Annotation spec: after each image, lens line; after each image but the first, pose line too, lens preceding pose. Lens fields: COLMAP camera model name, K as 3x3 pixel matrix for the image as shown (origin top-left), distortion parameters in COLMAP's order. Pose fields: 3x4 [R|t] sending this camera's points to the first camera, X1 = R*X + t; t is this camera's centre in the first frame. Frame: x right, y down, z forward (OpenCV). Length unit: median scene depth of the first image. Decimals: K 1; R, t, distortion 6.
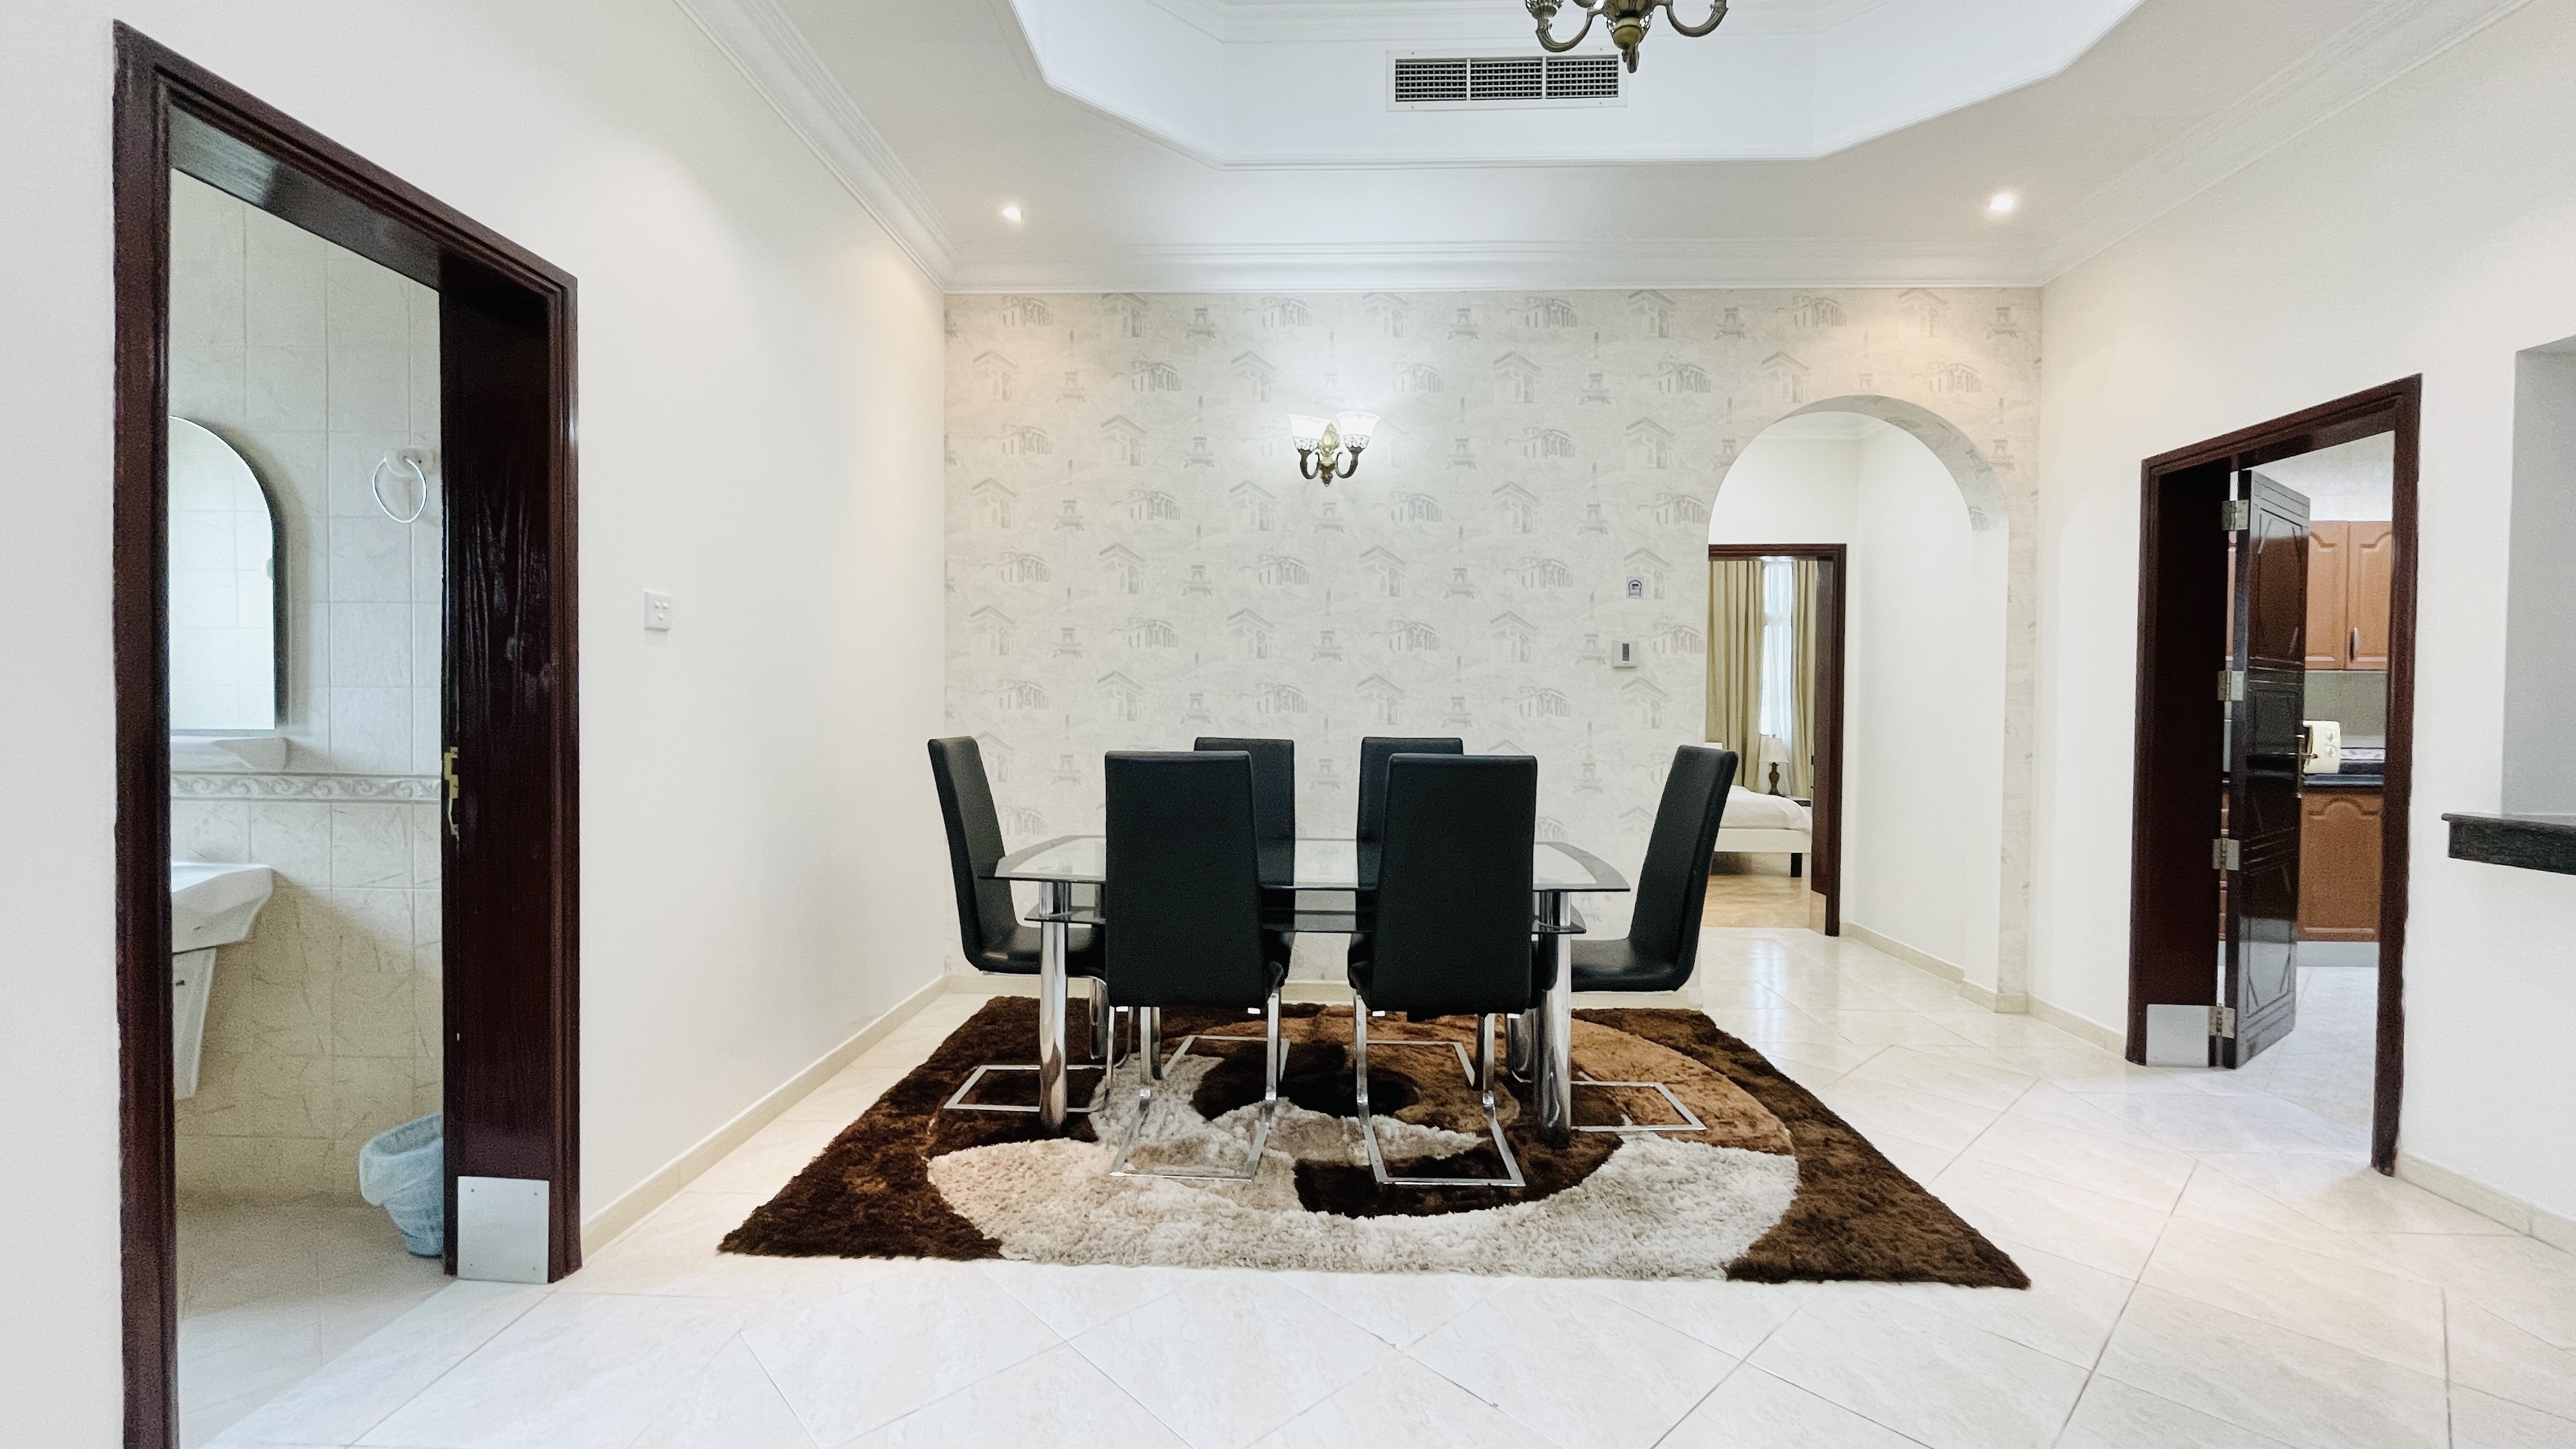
lens RADIAL K [[1047.0, 0, 1293.4], [0, 1047.0, 730.5], [0, 0, 1]] dist [-0.001629, -0.000176]
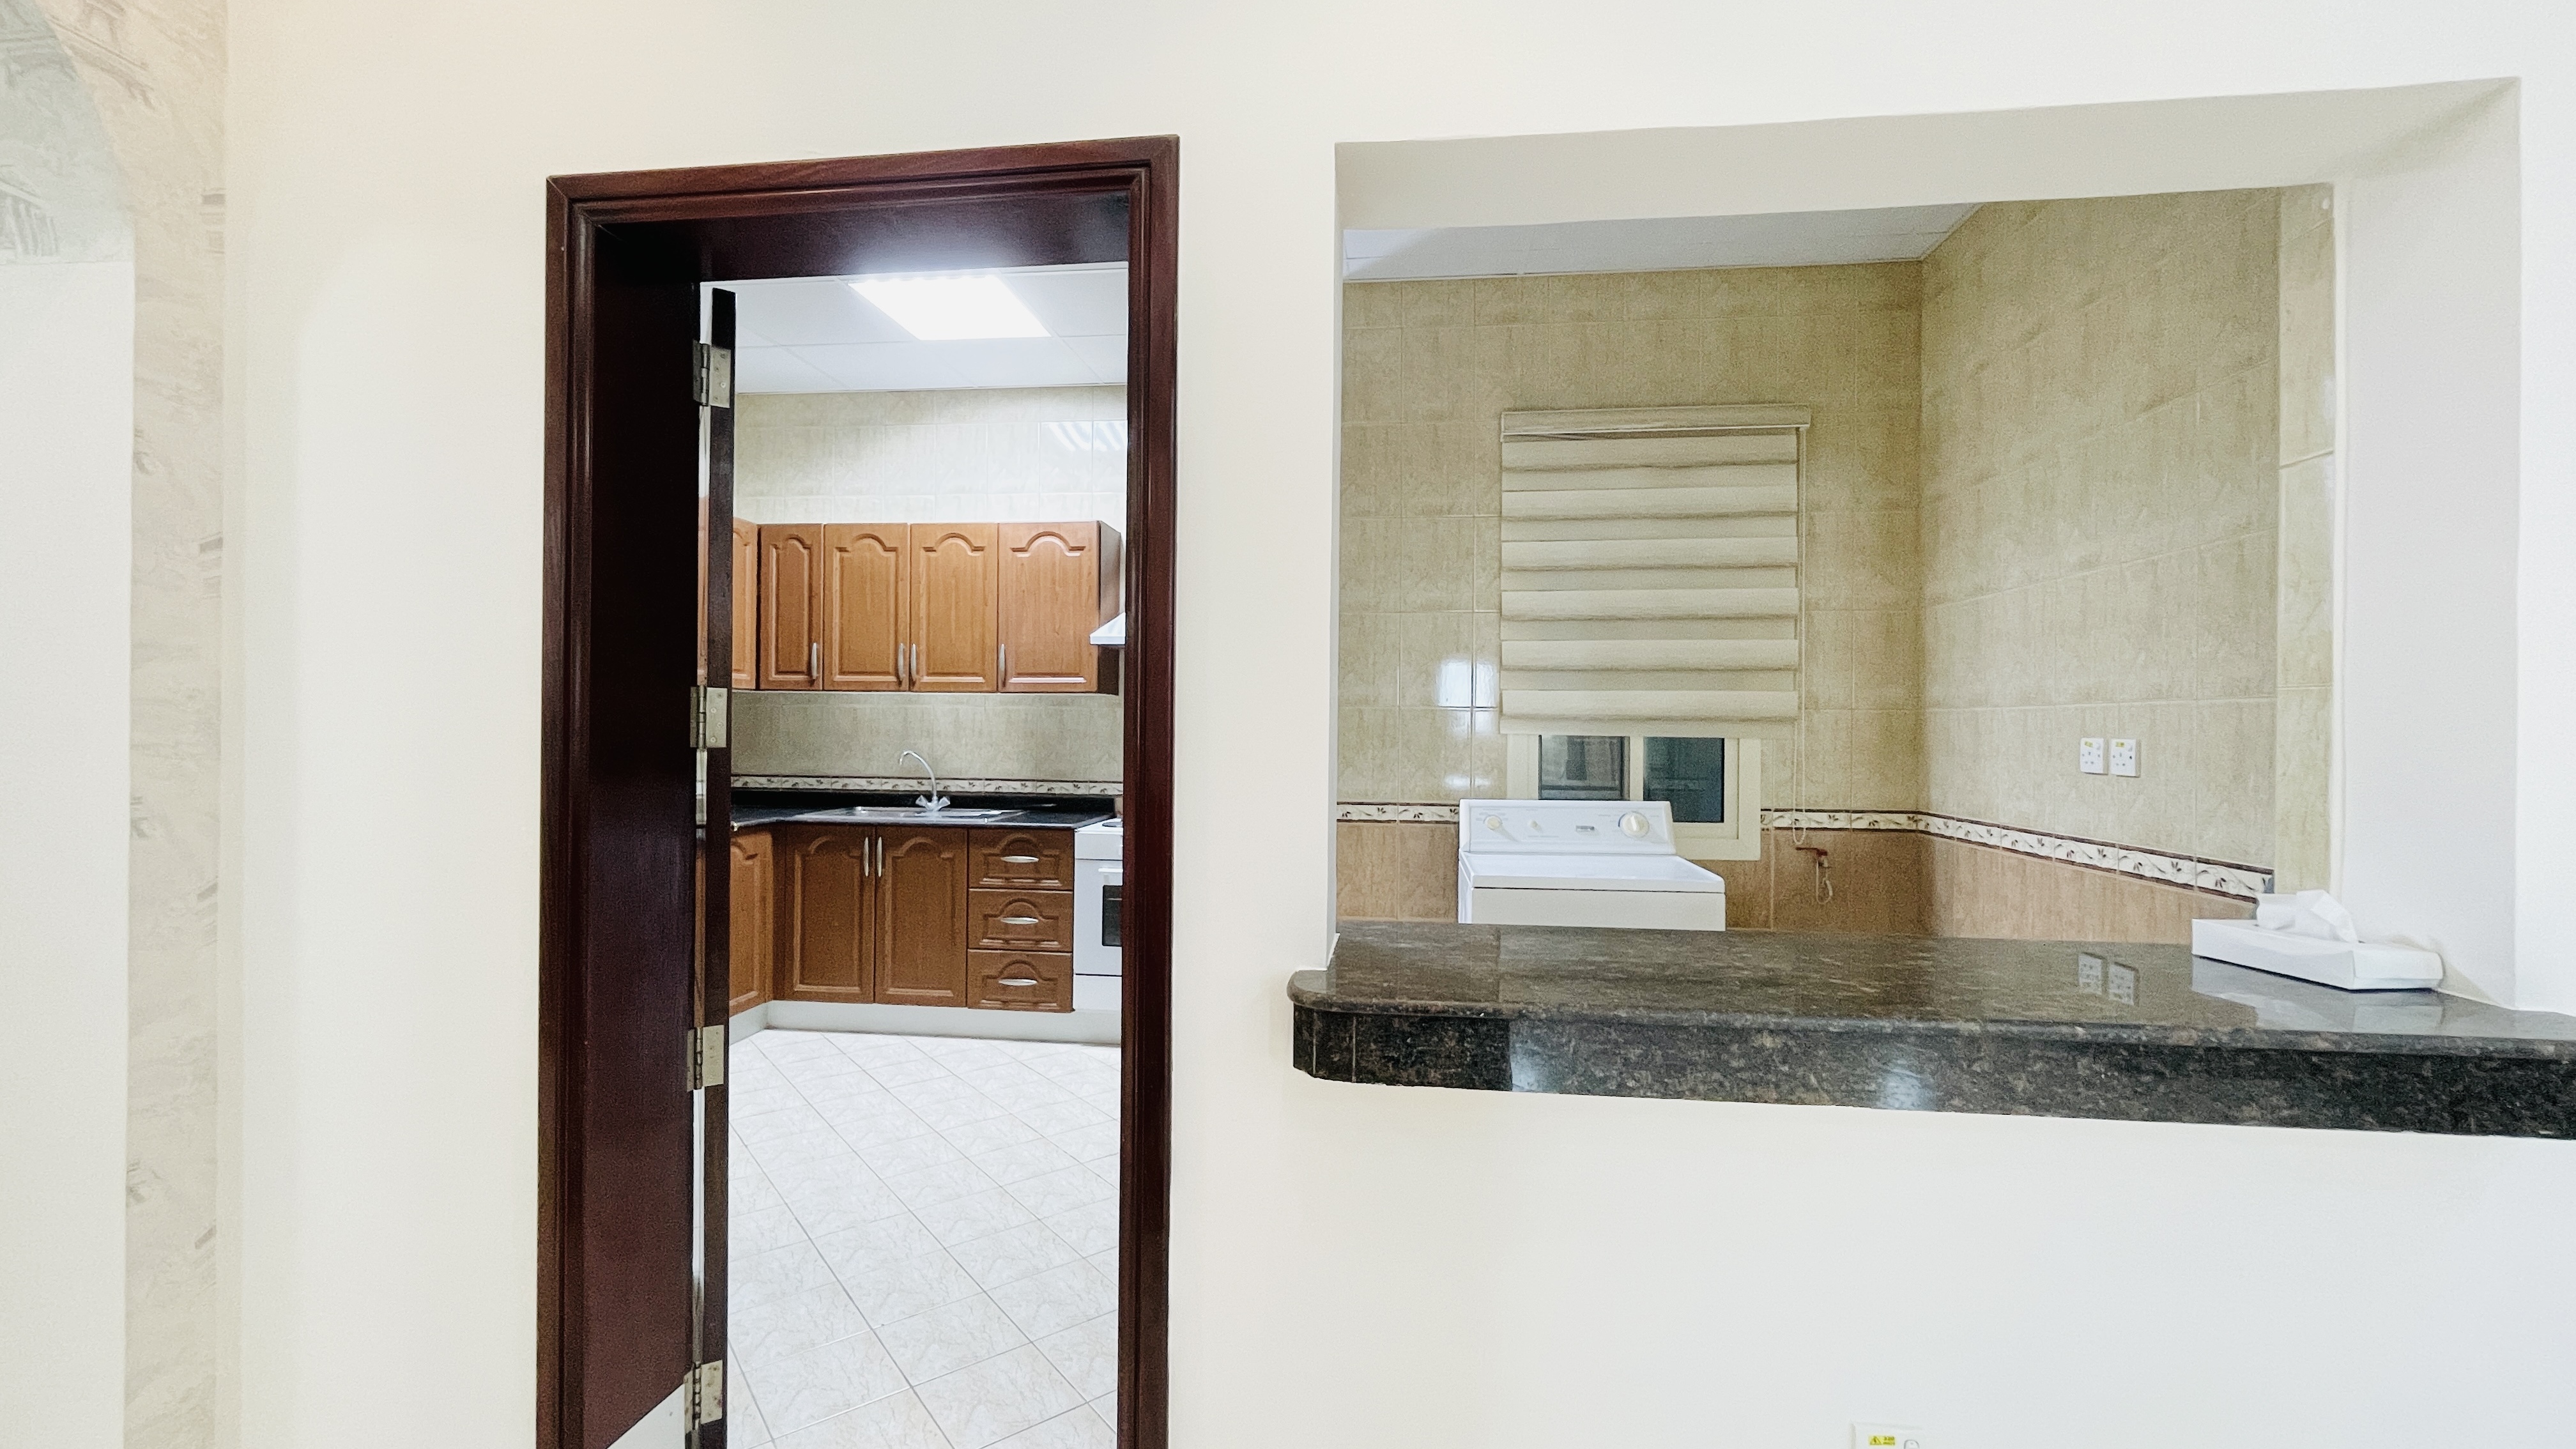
lens RADIAL K [[1057.6, 0, 1288.0], [0, 1057.6, 724.5], [0, 0, 1]] dist [-0.003245, -0.000521]
pose [[0.087416, -0.013439, 0.996081, 0.661353], [0.012962, 0.999840, 0.012352, -0.066760], [-0.996088, 0.011831, 0.087576, 1.065775]]
